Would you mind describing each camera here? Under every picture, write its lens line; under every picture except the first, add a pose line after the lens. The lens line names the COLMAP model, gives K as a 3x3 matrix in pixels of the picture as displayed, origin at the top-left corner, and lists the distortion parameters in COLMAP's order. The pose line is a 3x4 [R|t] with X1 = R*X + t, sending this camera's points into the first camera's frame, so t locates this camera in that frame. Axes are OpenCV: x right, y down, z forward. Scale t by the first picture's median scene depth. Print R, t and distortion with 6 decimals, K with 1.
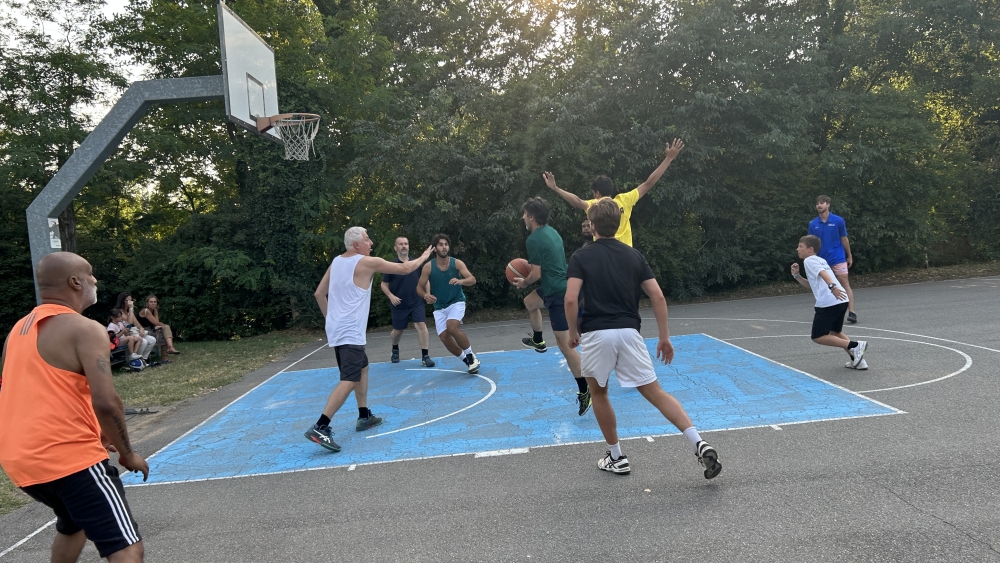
lens RADIAL K [[739.0, 0, 499.4], [0, 739.0, 291.5], [0, 0, 1]] dist [0.065866, -0.086677]
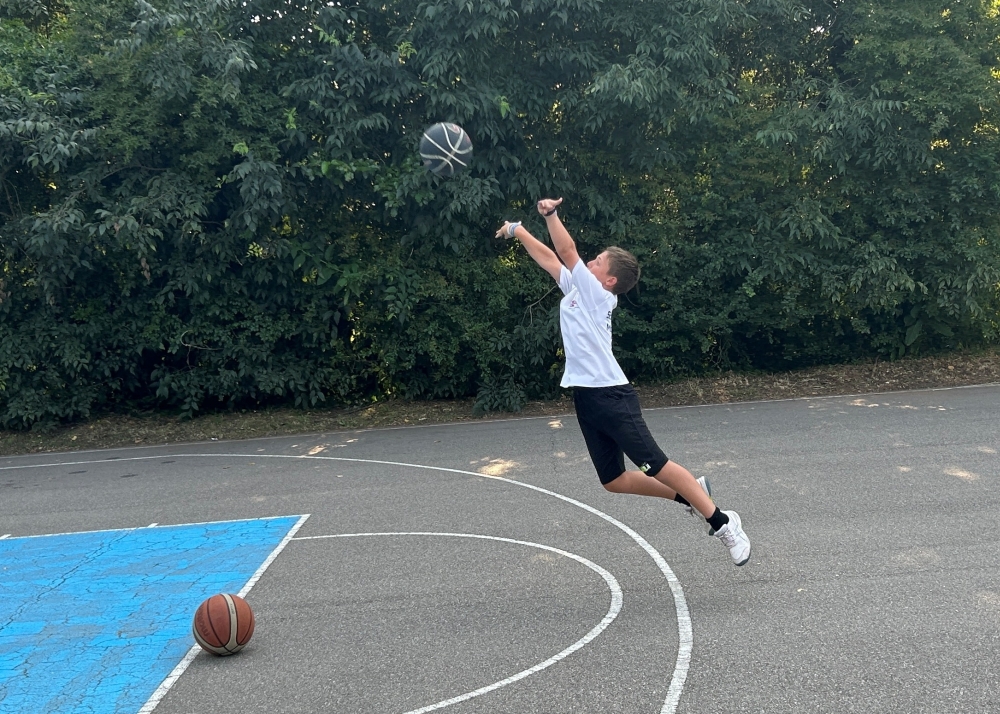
lens RADIAL K [[1372.5, 0, 528.0], [0, 1372.5, 320.6], [0, 0, 1]] dist [0.289575, -1.194269]
pose [[0.999743, 0.019872, -0.010950, 0.303178], [-0.020007, 0.999724, -0.012349, -0.038088], [0.010702, 0.012565, 0.999864, 0.126839]]
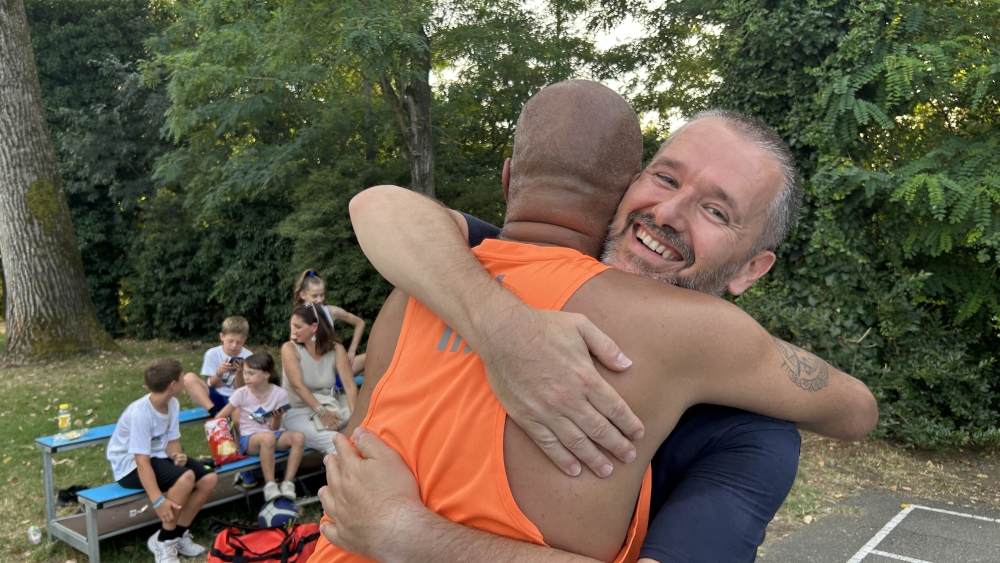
lens RADIAL K [[757.0, 0, 512.6], [0, 757.0, 269.8], [0, 0, 1]] dist [0.021148, -0.007564]
pose [[0.731090, 0.080952, -0.677462, -0.139901], [-0.072910, 0.996520, 0.040395, -0.035855], [0.678375, 0.019861, 0.734448, 0.698927]]
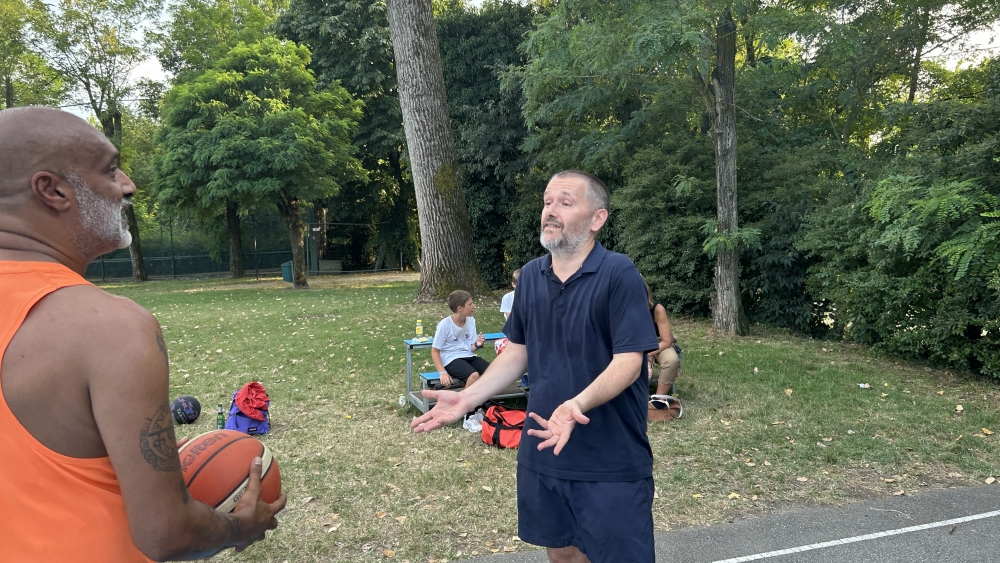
lens RADIAL K [[742.8, 0, 500.0], [0, 742.8, 281.5], [0, 0, 1]] dist [0.060648, -0.075686]
pose [[0.297294, 0.147576, -0.943312, -0.025799], [-0.061859, 0.988884, 0.135210, -0.045464], [0.952780, 0.018155, 0.303118, 0.710792]]
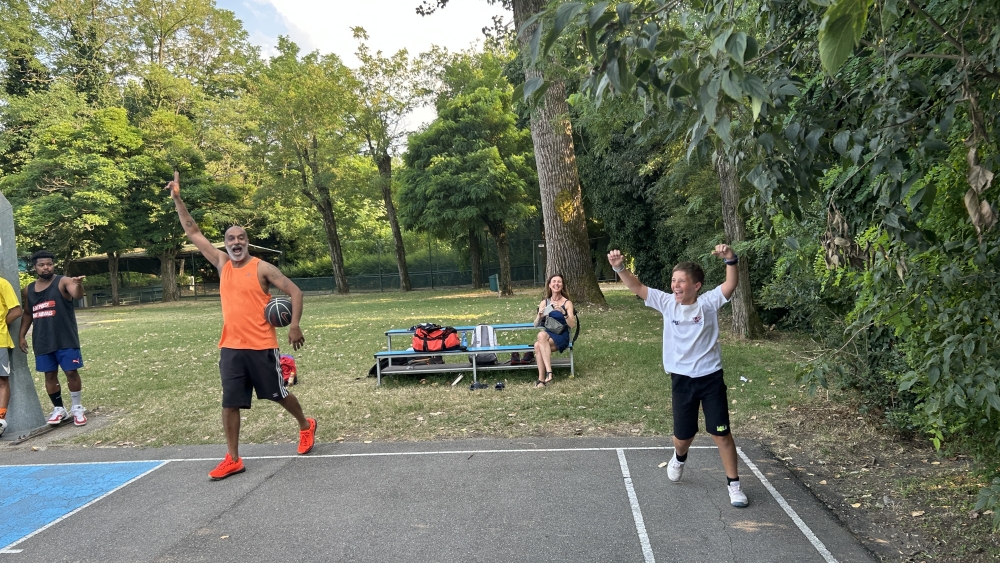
lens RADIAL K [[750.5, 0, 504.3], [0, 750.5, 282.1], [0, 0, 1]] dist [0.057892, -0.079422]
pose [[-0.110681, 0.133286, -0.984878, 0.180466], [-0.001964, 0.990935, 0.134327, -0.077505], [0.993854, 0.016802, -0.109416, 0.981944]]
